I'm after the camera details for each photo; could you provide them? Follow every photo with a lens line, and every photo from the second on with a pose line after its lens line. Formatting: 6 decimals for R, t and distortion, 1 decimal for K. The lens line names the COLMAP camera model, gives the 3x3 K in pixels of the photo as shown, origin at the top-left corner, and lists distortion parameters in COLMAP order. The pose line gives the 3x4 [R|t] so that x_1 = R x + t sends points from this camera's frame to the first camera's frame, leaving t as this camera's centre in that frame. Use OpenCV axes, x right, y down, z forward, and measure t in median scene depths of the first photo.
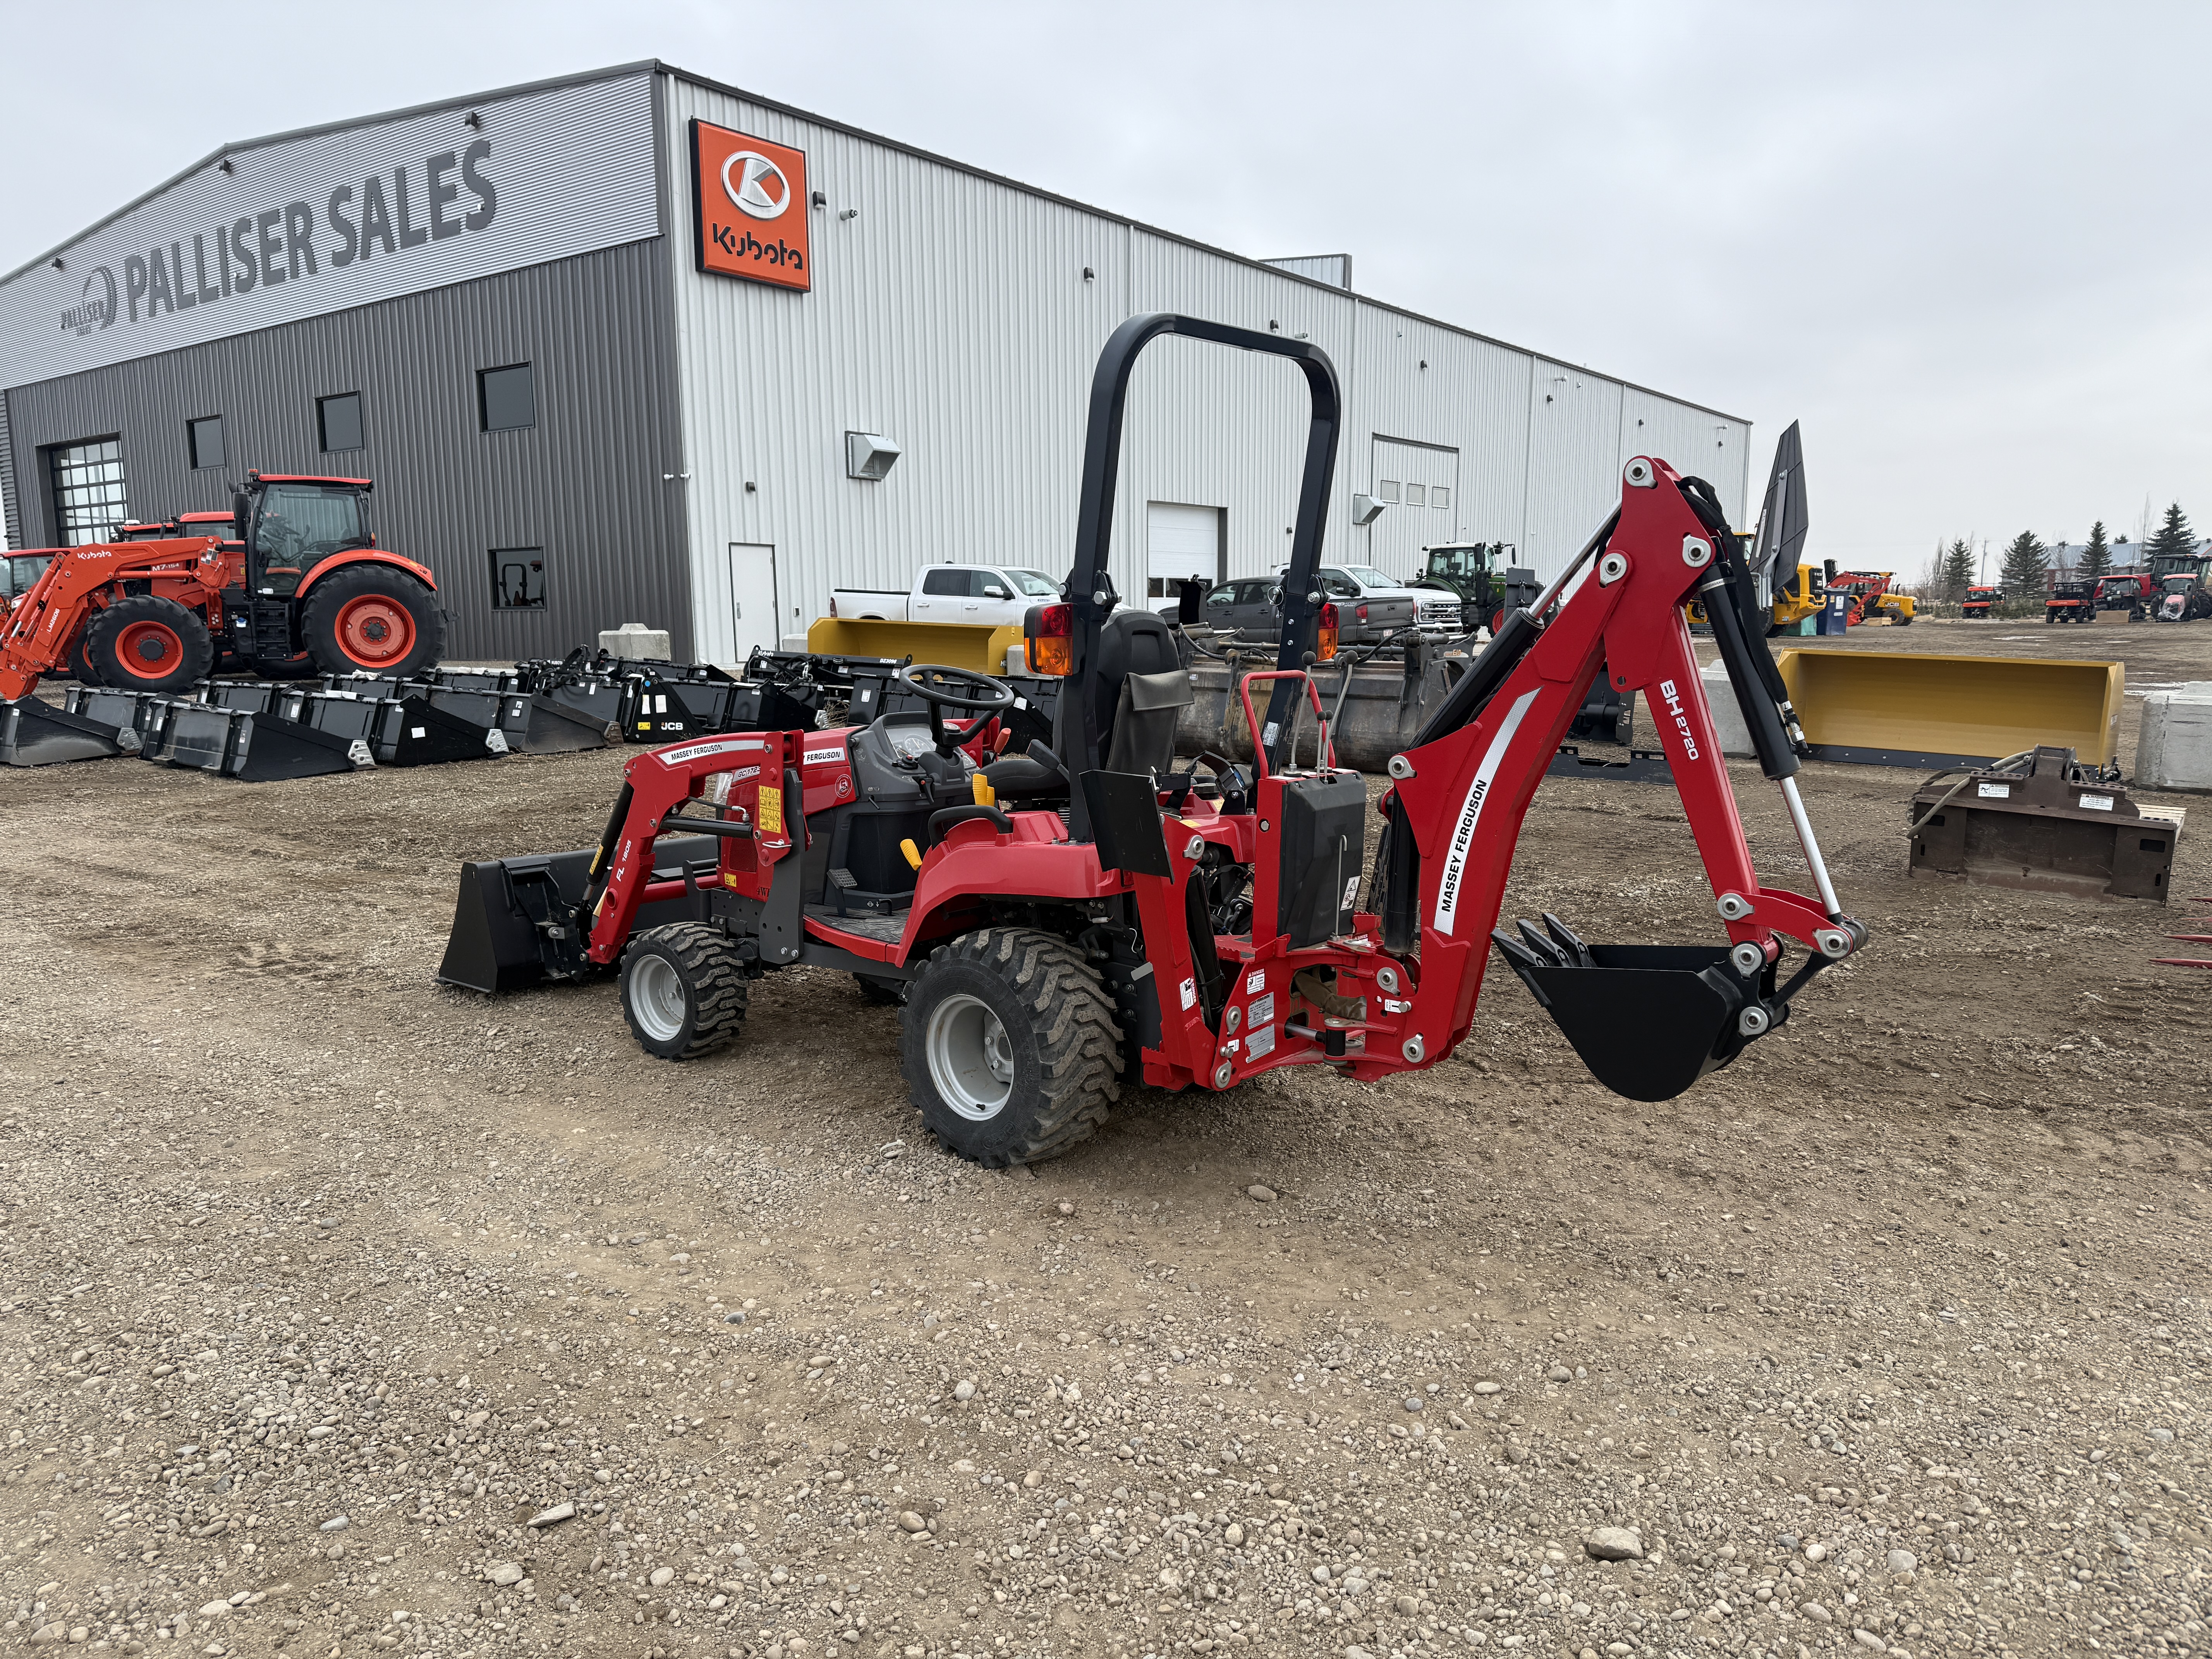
lens RADIAL K [[1557.2, 0, 1111.9], [0, 1557.2, 828.6], [0, 0, 1]] dist [0.030349, -0.001860]
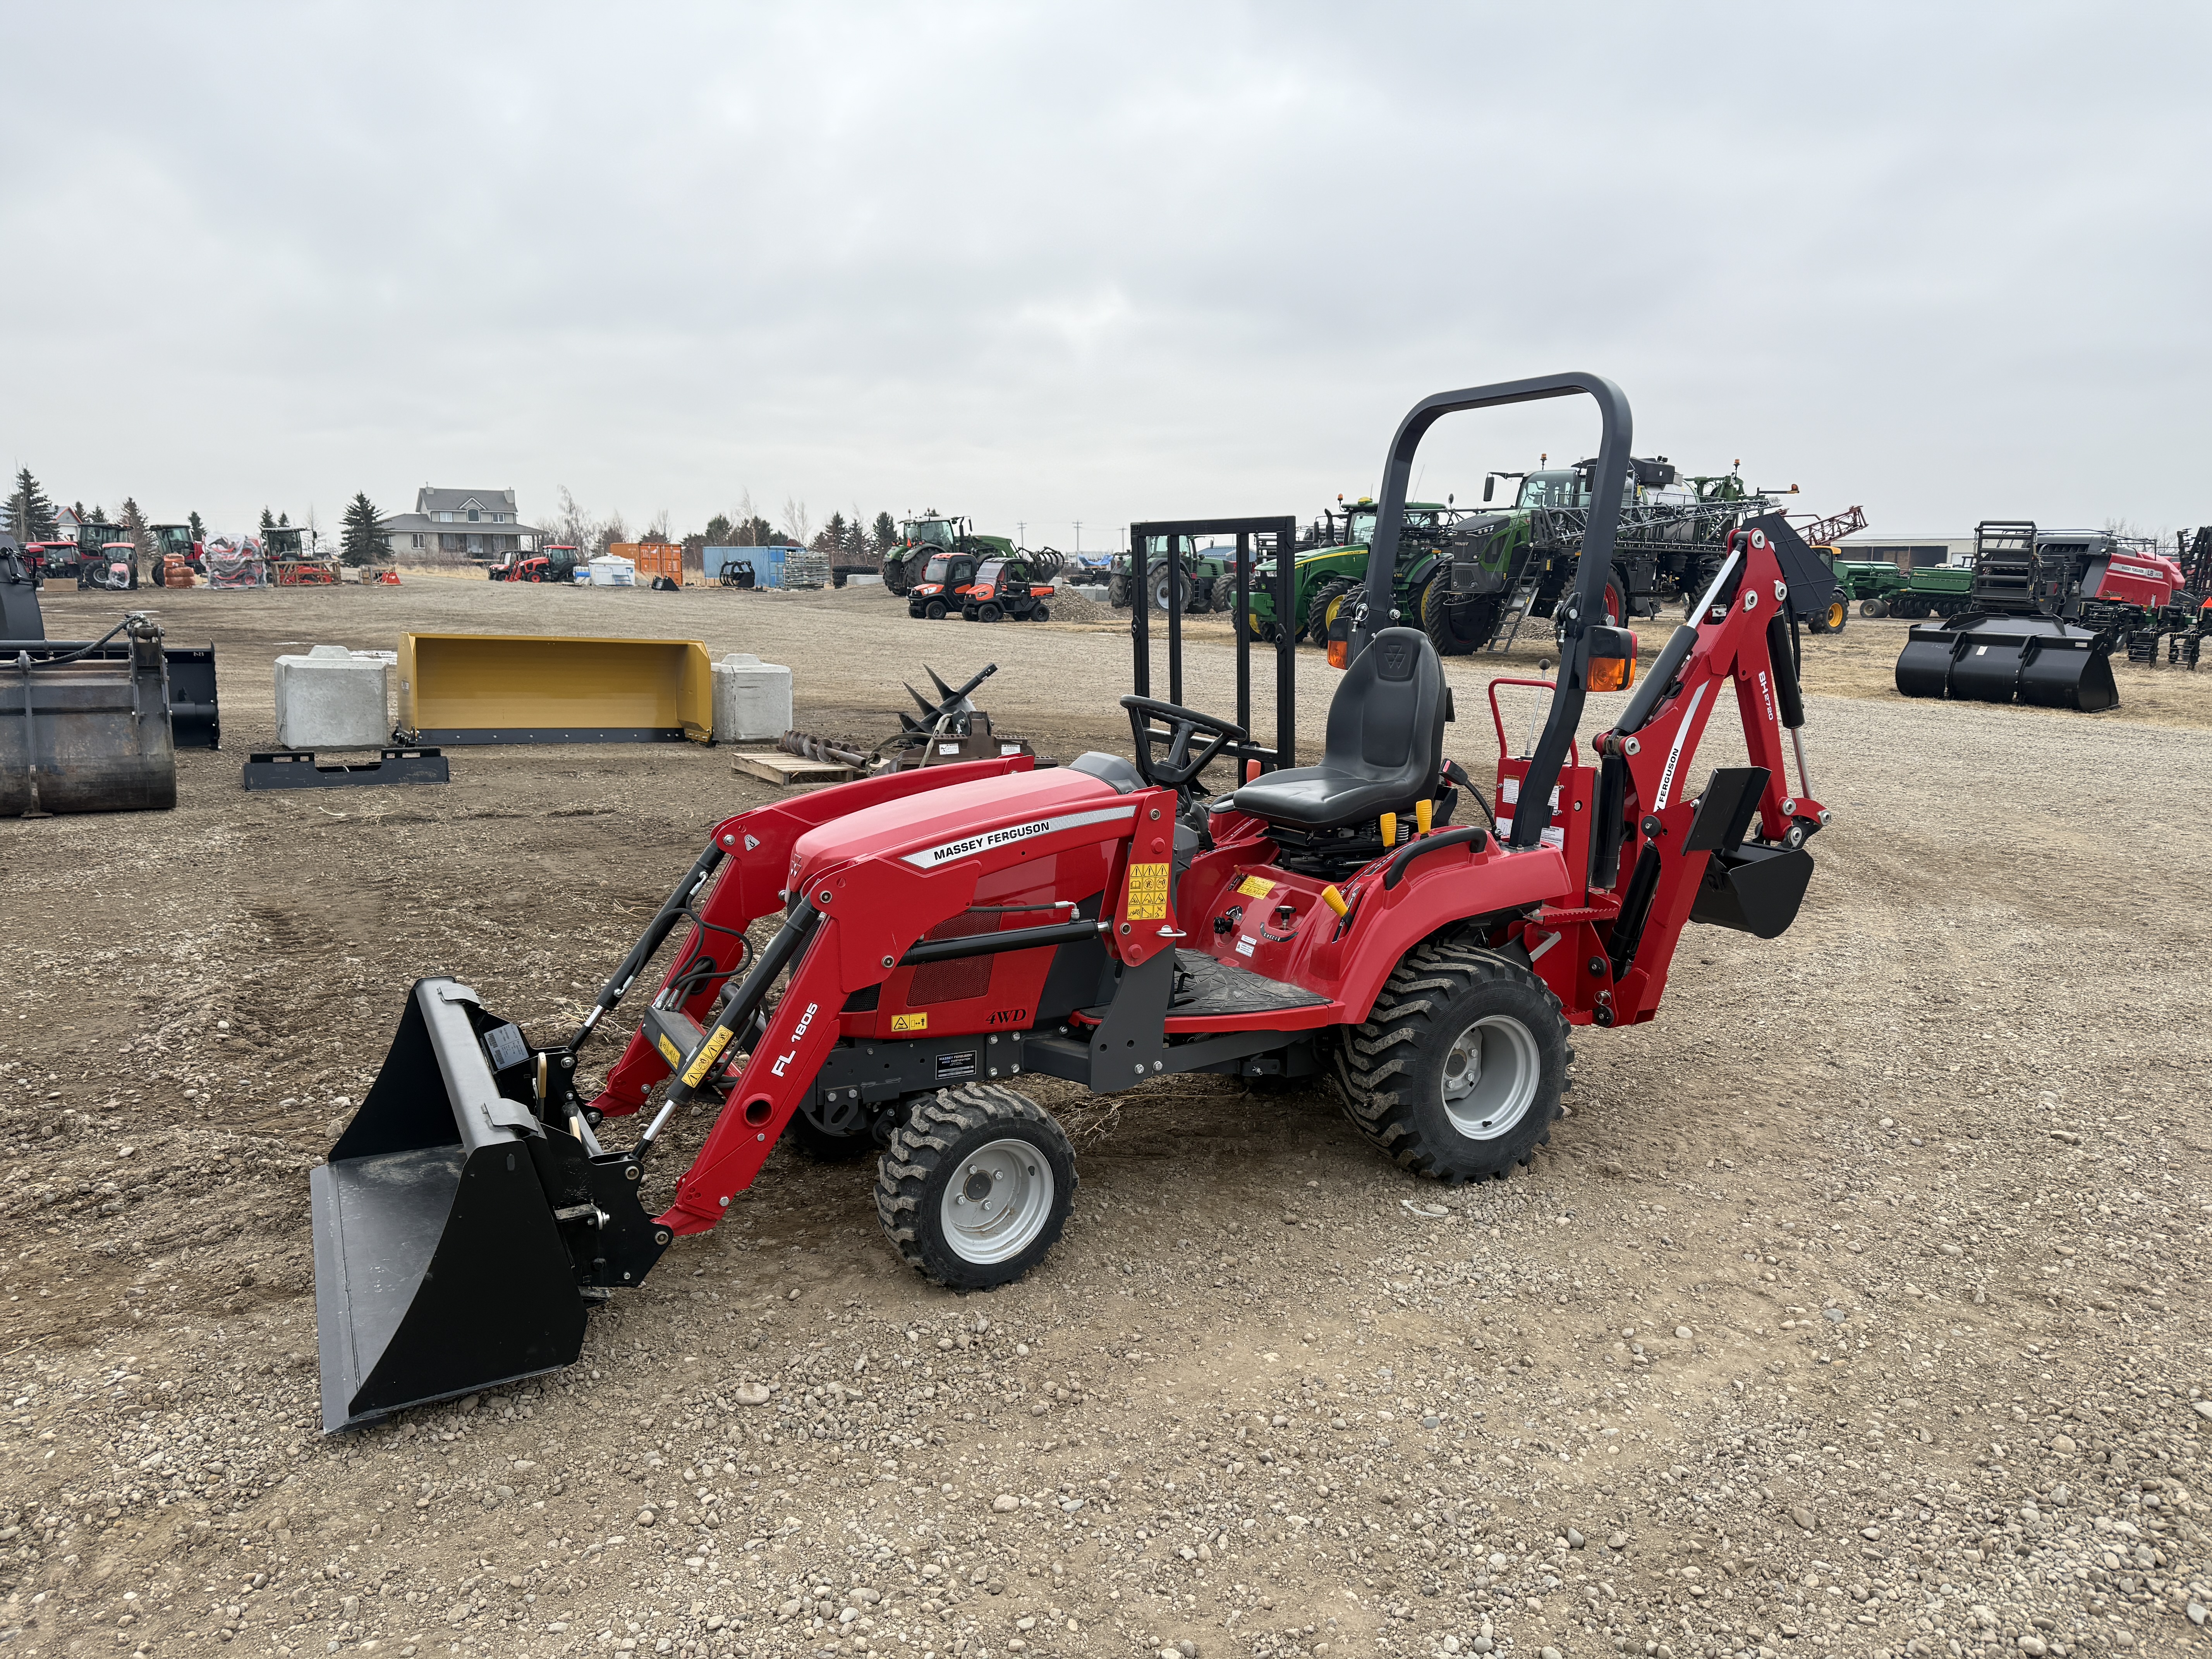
lens RADIAL K [[1557.2, 0, 1110.3], [0, 1557.2, 831.0], [0, 0, 1]] dist [0.030349, -0.001860]
pose [[0.318238, -0.140885, 0.937484, -0.381689], [0.118083, 0.987085, 0.108255, -0.051677], [-0.940628, 0.076250, 0.330764, 0.307751]]
